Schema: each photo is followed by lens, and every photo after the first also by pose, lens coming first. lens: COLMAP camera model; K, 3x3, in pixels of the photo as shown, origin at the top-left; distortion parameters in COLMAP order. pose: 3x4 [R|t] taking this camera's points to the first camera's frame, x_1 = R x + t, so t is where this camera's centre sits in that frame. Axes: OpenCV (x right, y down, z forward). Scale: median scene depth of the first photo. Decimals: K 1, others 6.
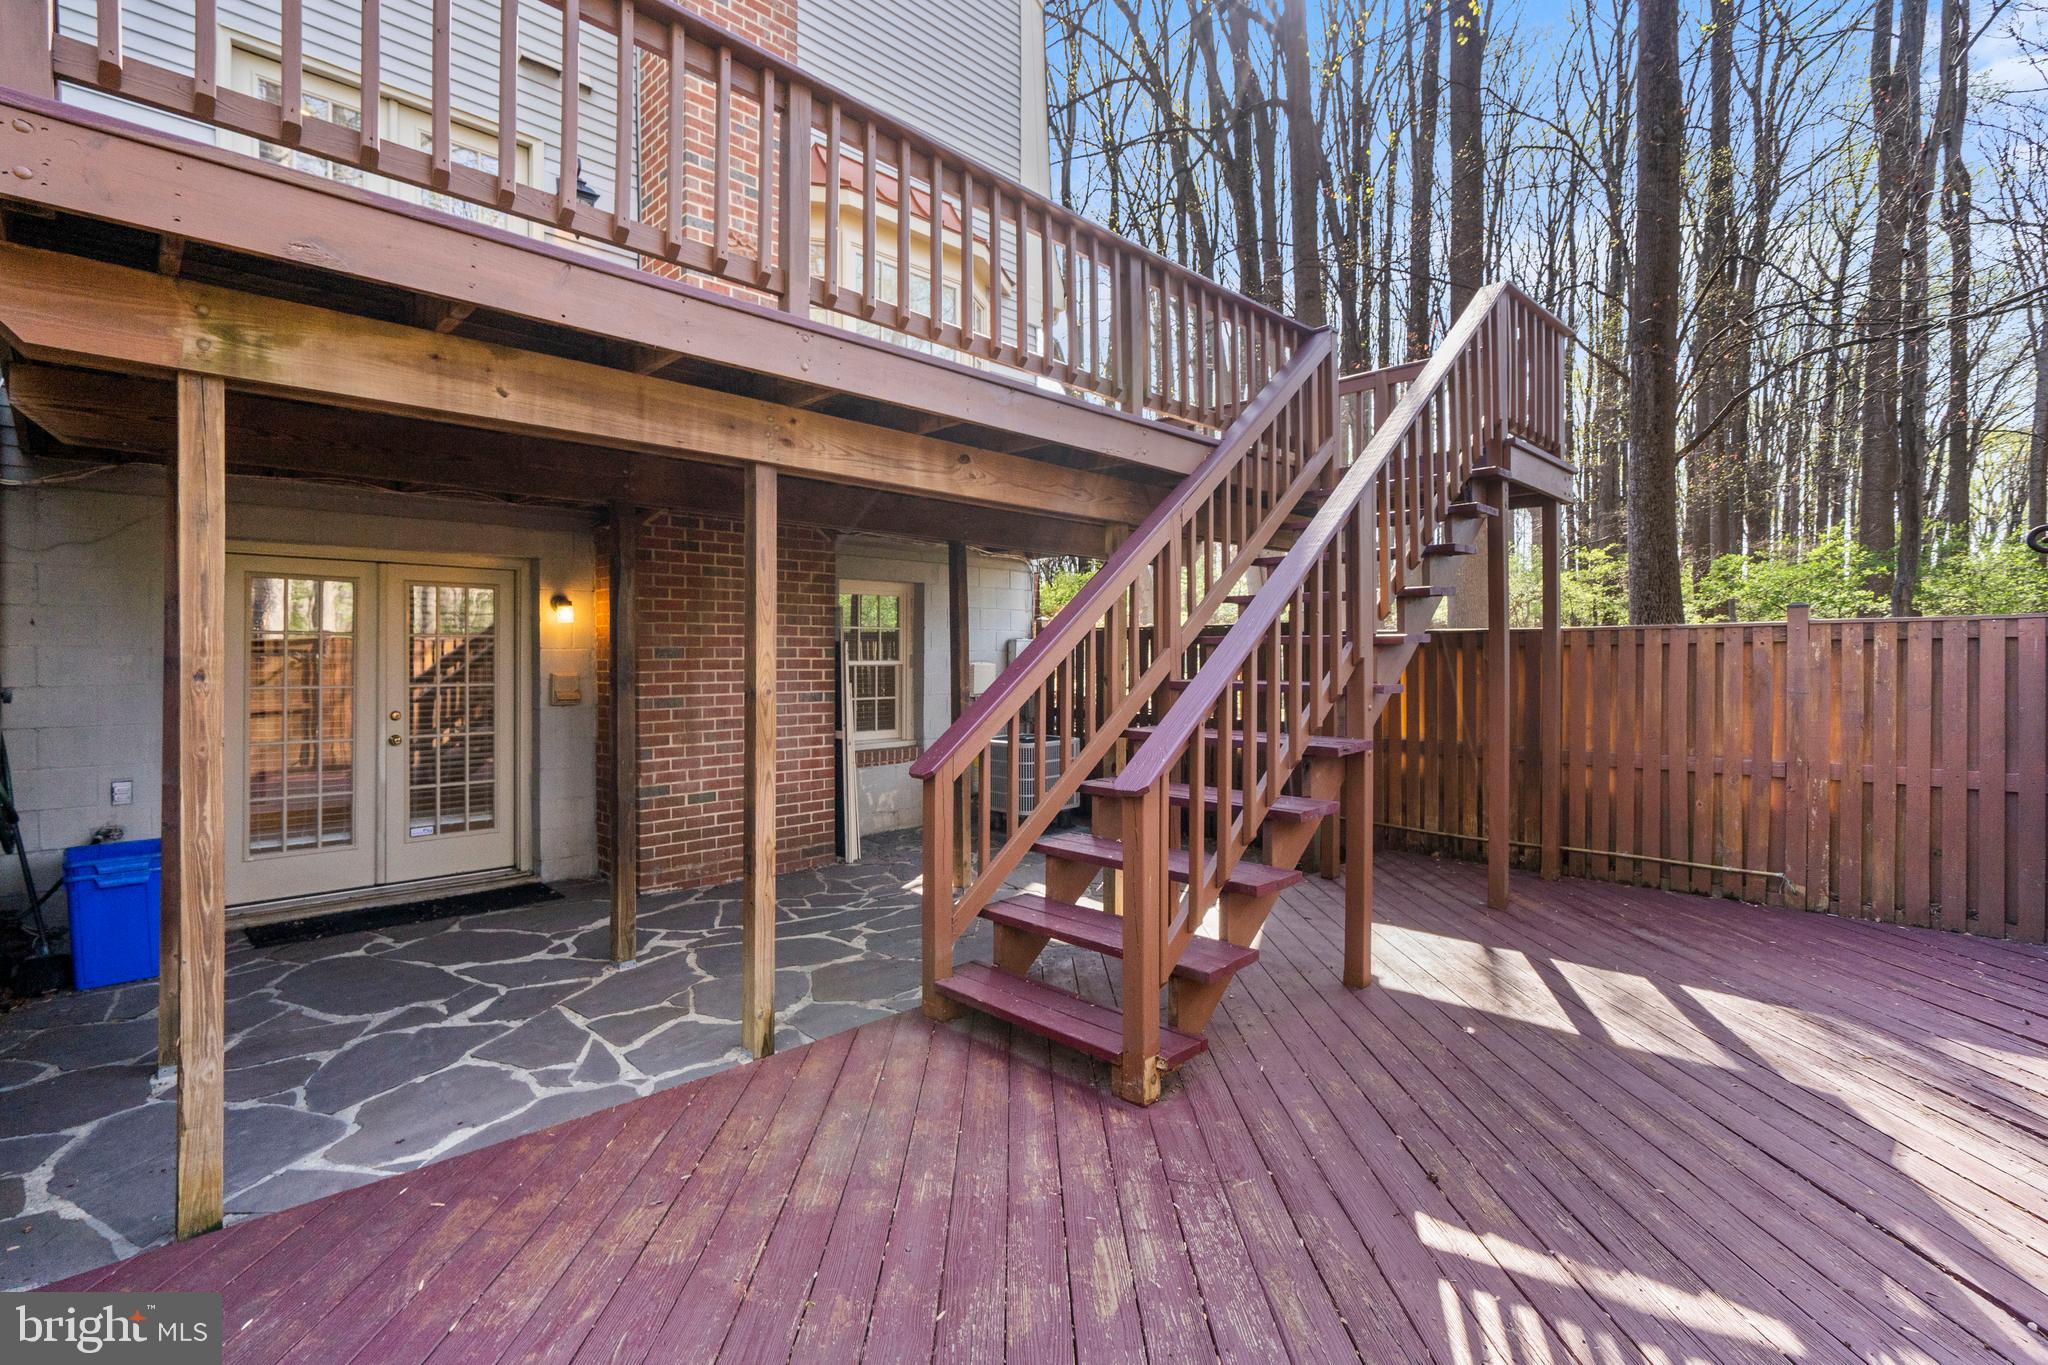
lens RADIAL K [[929.3, 0, 1017.2], [0, 929.3, 653.7], [0, 0, 1]] dist [0.001533, 0.000132]
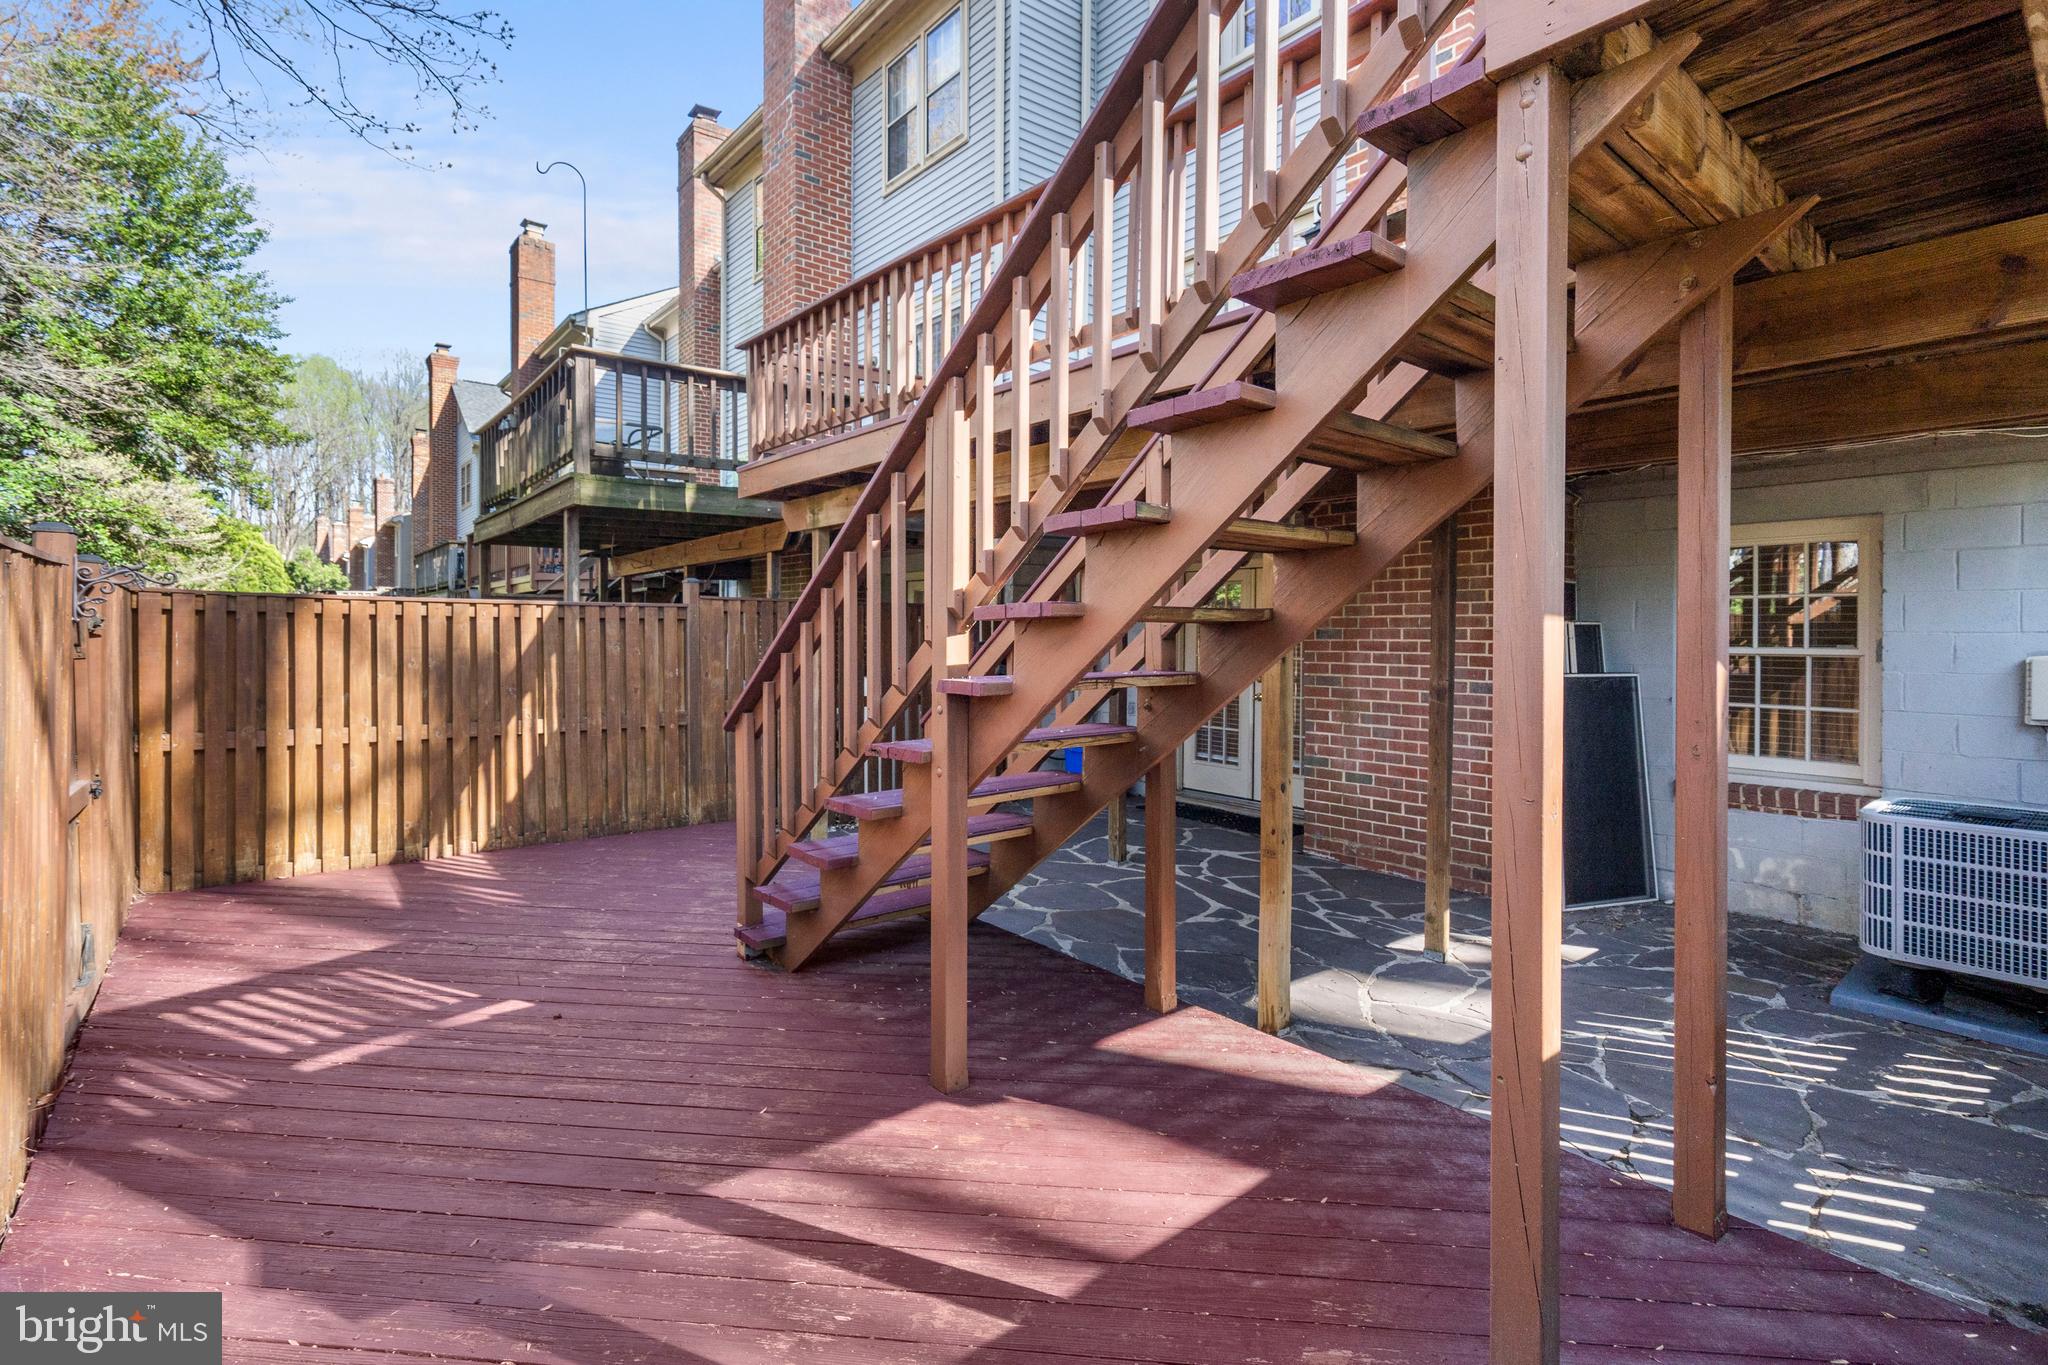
lens RADIAL K [[956.4, 0, 1022.7], [0, 956.4, 630.1], [0, 0, 1]] dist [0.001106, -0.000089]
pose [[-0.082584, -0.001013, -0.996584, 0.745983], [-0.003623, 0.999993, -0.000716, -0.003086], [0.996578, 0.003552, -0.082587, 0.746840]]
